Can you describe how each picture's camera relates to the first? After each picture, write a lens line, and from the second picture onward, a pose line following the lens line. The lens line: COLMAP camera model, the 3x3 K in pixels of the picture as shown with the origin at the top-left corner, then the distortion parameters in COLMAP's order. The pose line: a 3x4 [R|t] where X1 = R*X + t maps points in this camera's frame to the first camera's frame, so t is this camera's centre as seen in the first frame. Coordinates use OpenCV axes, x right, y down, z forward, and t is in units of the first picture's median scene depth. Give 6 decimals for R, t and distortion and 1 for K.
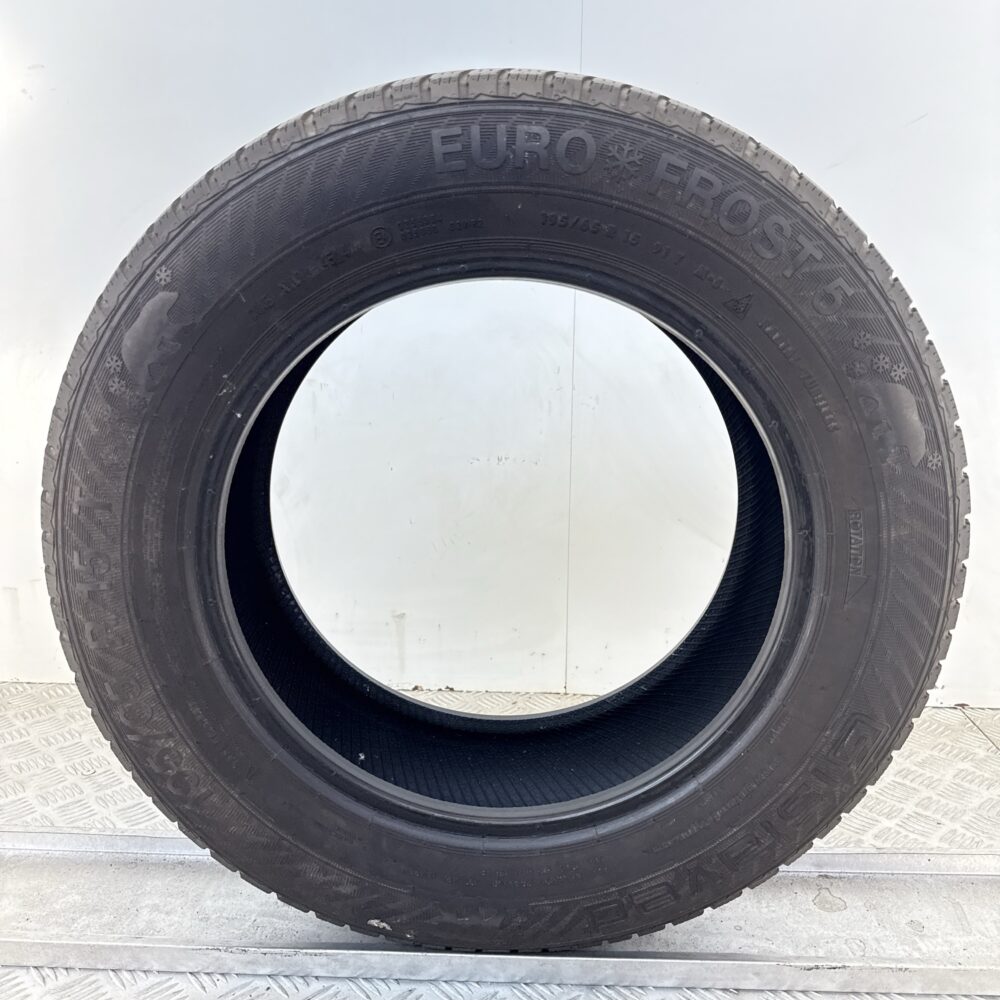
lens RADIAL K [[924.0, 0, 480.1], [0, 924.0, 495.6], [0, 0, 1]] dist [0.188207, -0.378140]
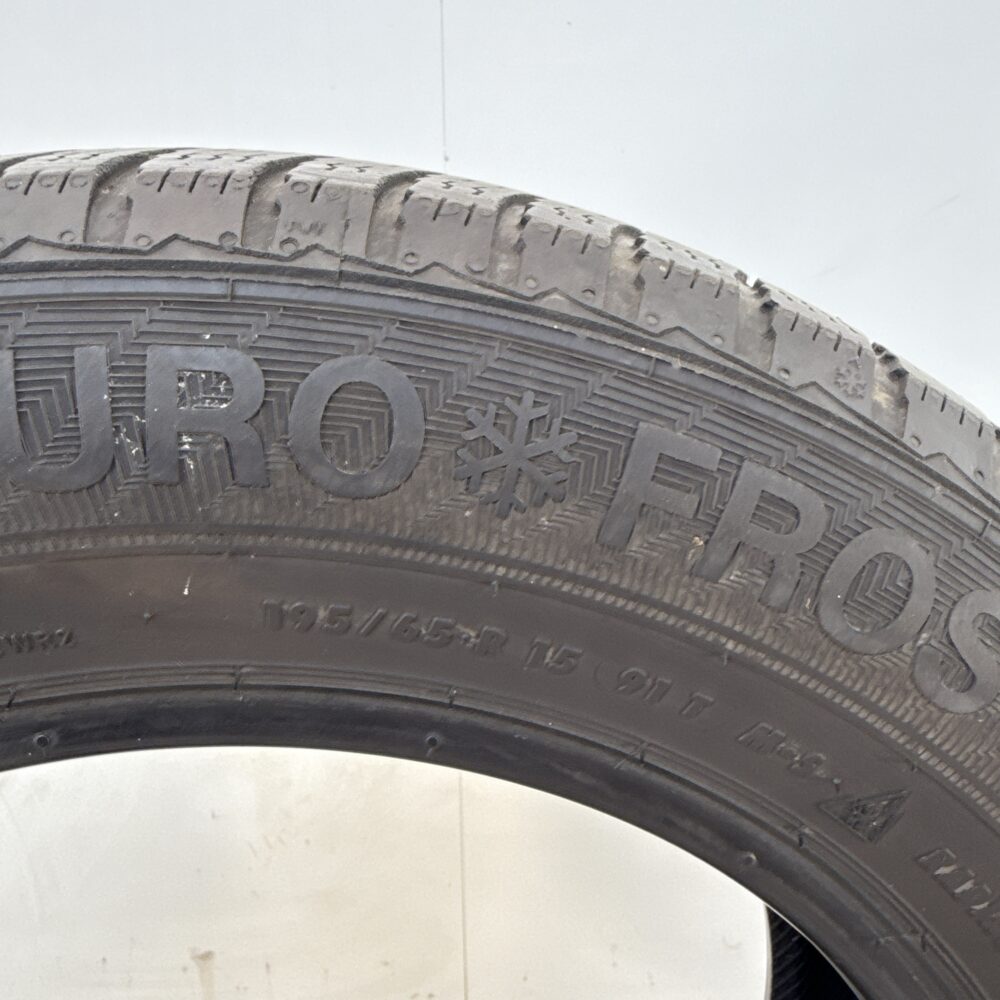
lens RADIAL K [[913.4, 0, 476.3], [0, 913.4, 490.3], [0, 0, 1]] dist [0.006515, 0.001719]
pose [[0.995392, -0.035449, 0.089095, 0.111426], [0.038401, 0.998761, -0.031645, -0.330259], [-0.087862, 0.034921, 0.995520, 0.700275]]
